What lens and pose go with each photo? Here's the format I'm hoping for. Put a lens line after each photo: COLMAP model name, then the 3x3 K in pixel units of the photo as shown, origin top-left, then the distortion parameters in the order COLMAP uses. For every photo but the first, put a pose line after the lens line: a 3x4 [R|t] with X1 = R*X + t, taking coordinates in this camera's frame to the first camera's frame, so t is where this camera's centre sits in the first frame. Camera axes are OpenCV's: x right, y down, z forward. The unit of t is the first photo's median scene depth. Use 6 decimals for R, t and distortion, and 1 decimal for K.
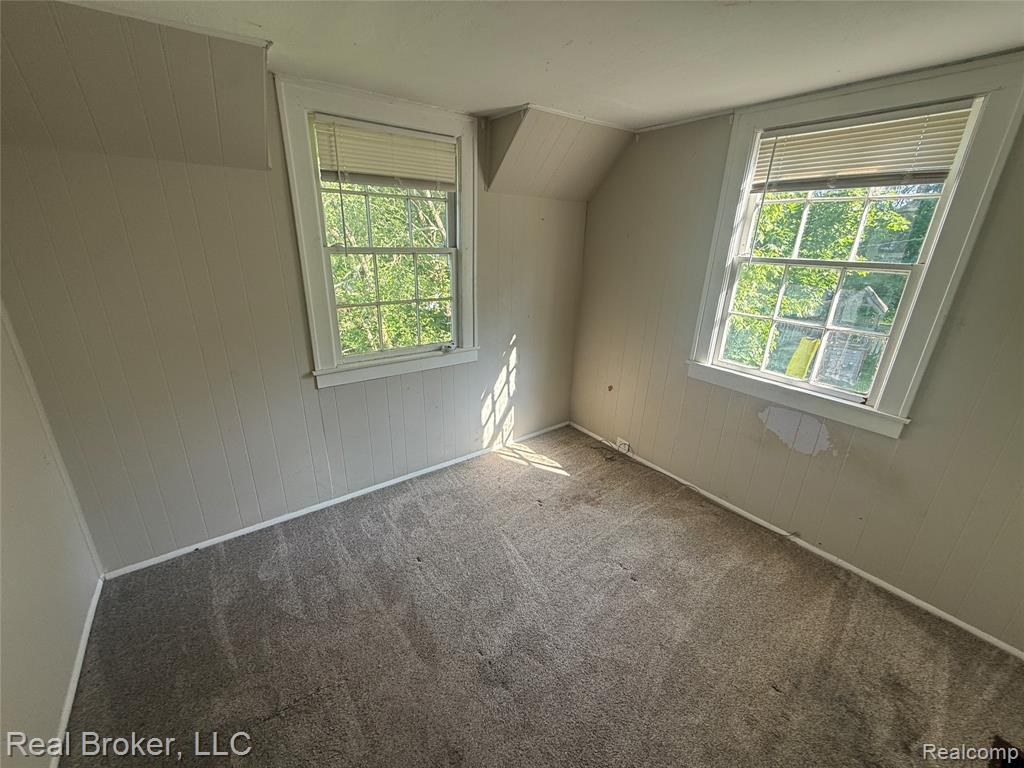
lens RADIAL K [[409.4, 0, 510.2], [0, 409.4, 381.8], [0, 0, 1]] dist [-0.004064, 0.001028]
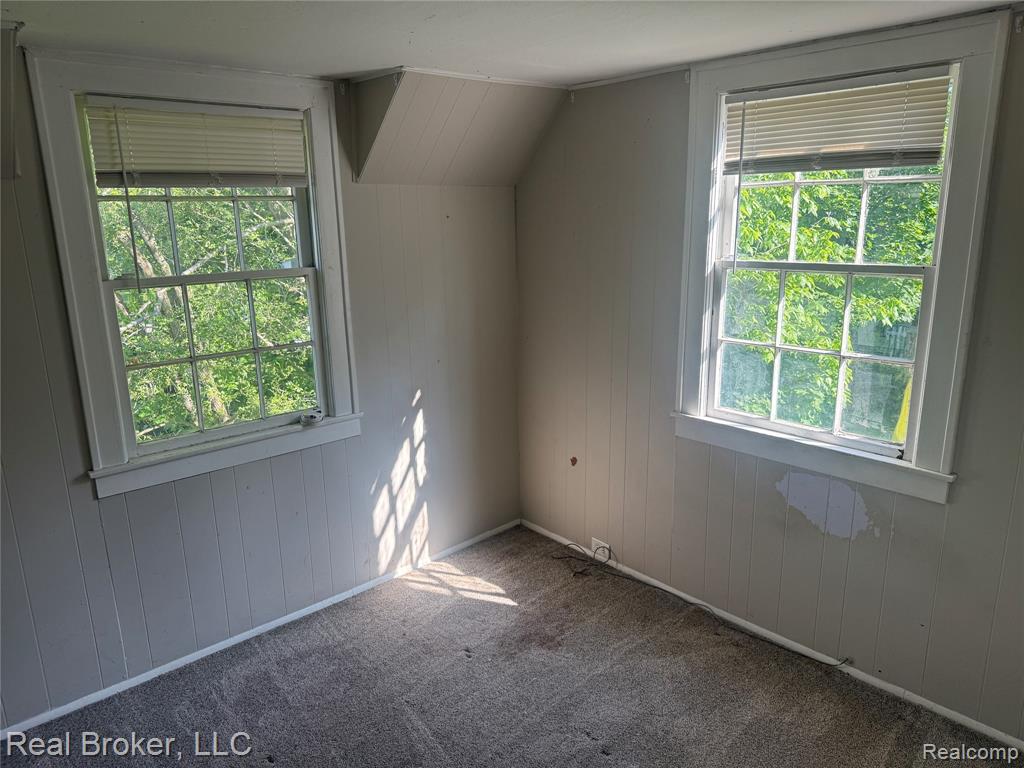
lens RADIAL K [[717.9, 0, 511.1], [0, 717.9, 385.9], [0, 0, 1]] dist [0.049293, -0.060371]
pose [[0.994162, -0.067277, 0.084356, 0.081964], [0.075538, 0.992226, -0.098899, 0.002162], [-0.077047, 0.104693, 0.991516, -0.178019]]
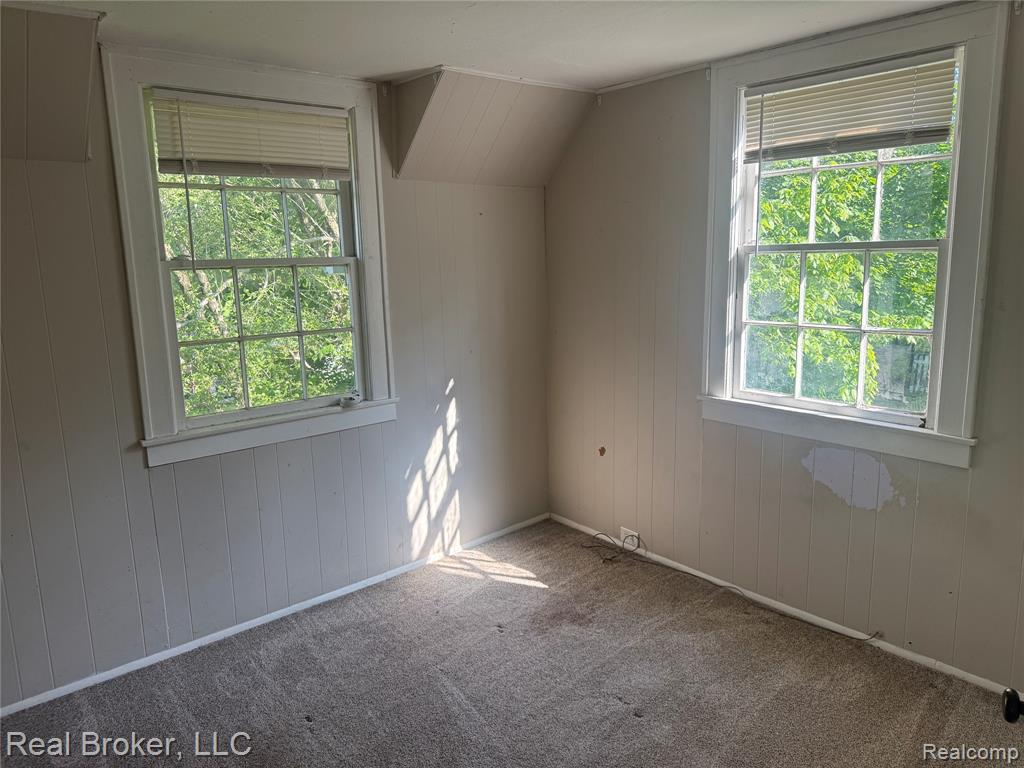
lens RADIAL K [[717.9, 0, 519.6], [0, 717.9, 374.0], [0, 0, 1]] dist [0.049293, -0.060371]
pose [[0.995816, -0.062021, 0.067109, 0.058375], [0.072454, 0.983415, -0.166271, 0.105737], [-0.055683, 0.170438, 0.983794, -0.211855]]
